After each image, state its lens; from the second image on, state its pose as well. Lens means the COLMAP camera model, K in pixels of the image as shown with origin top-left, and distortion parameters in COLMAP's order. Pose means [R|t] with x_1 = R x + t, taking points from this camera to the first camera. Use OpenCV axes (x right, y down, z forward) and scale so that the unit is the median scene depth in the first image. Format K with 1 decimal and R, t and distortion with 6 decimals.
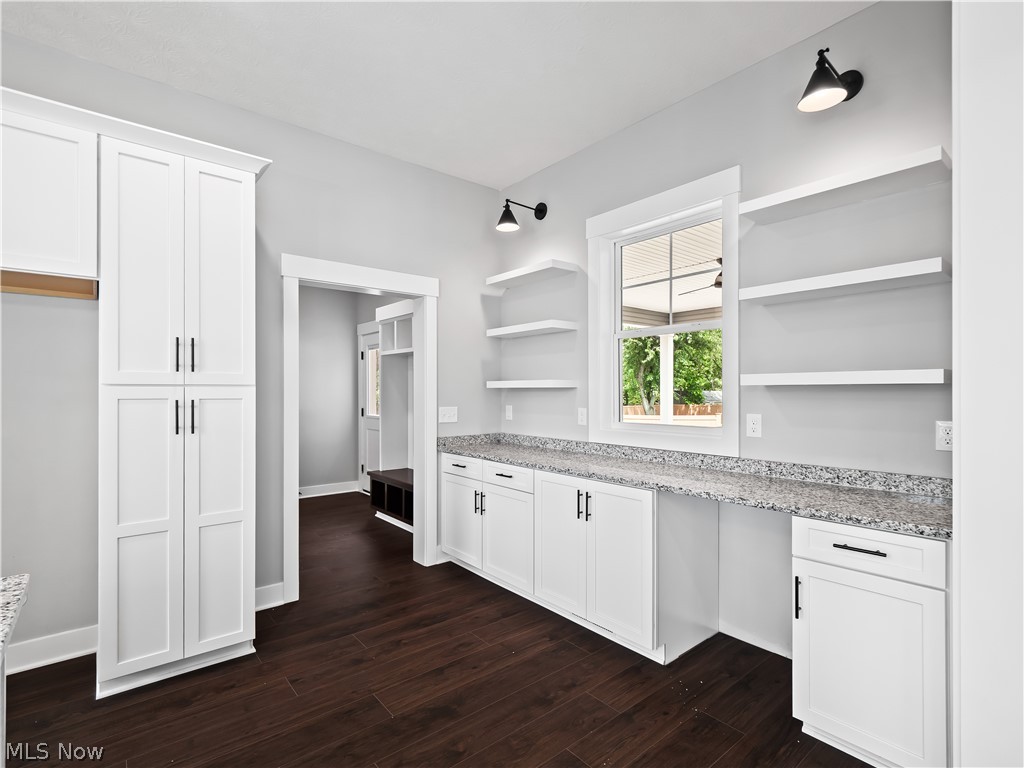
lens RADIAL K [[497.6, 0, 500.1], [0, 497.6, 392.3], [0, 0, 1]] dist [0.002255, -0.003022]
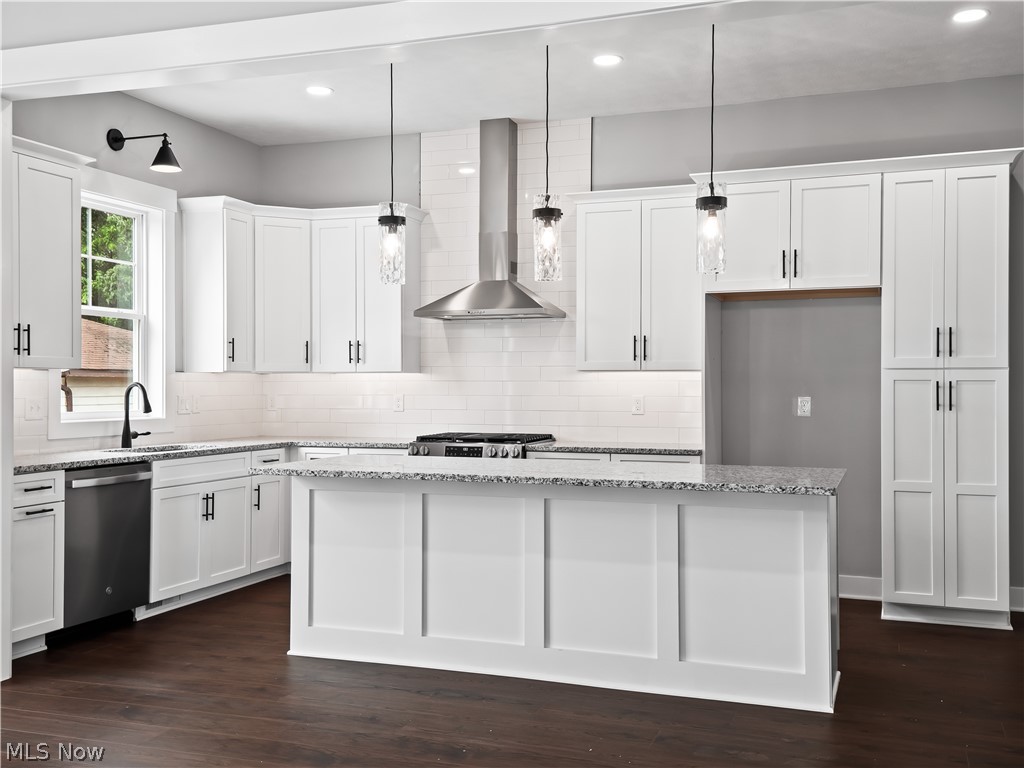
lens RADIAL K [[1032.9, 0, 509.0], [0, 1032.9, 379.3], [0, 0, 1]] dist [0.097188, 0.000000]
pose [[0.507263, -0.005876, -0.861771, 0.845802], [-0.002794, 0.999960, -0.008462, 0.030591], [0.861787, 0.006701, 0.507226, -0.979530]]
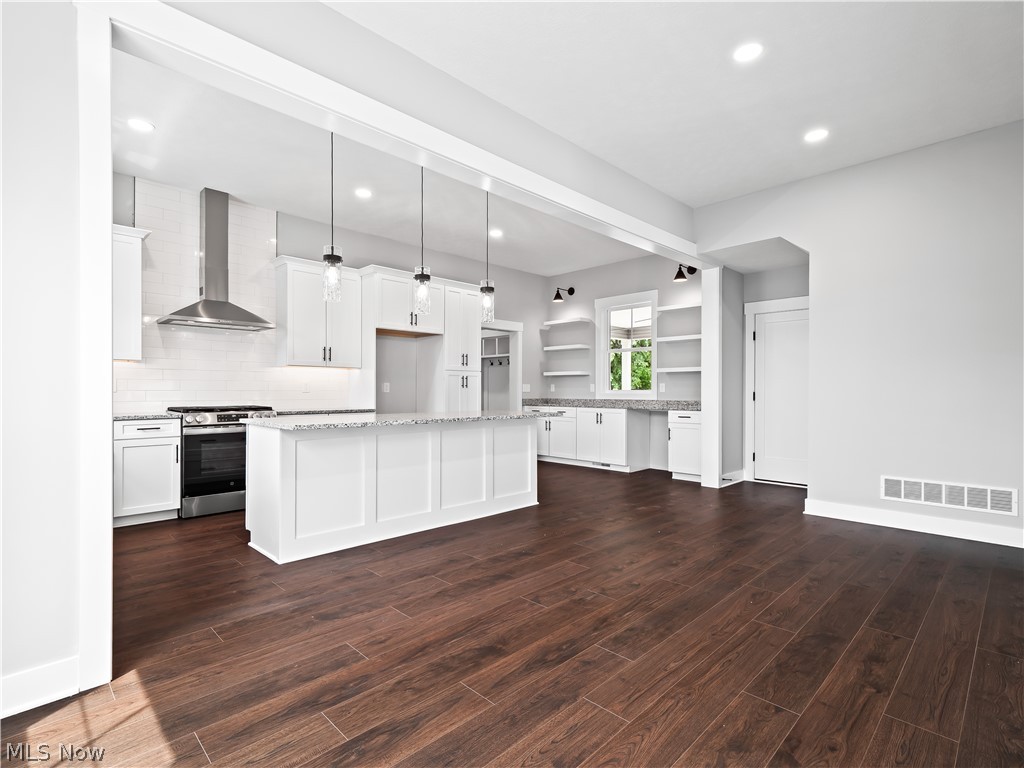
lens RADIAL K [[497.6, 0, 503.9], [0, 497.6, 395.3], [0, 0, 1]] dist [0.002255, -0.003022]
pose [[0.996190, 0.001021, 0.087202, -0.584236], [-0.001484, 0.999985, 0.005247, 0.097520], [-0.087195, -0.005357, 0.996177, -1.629621]]
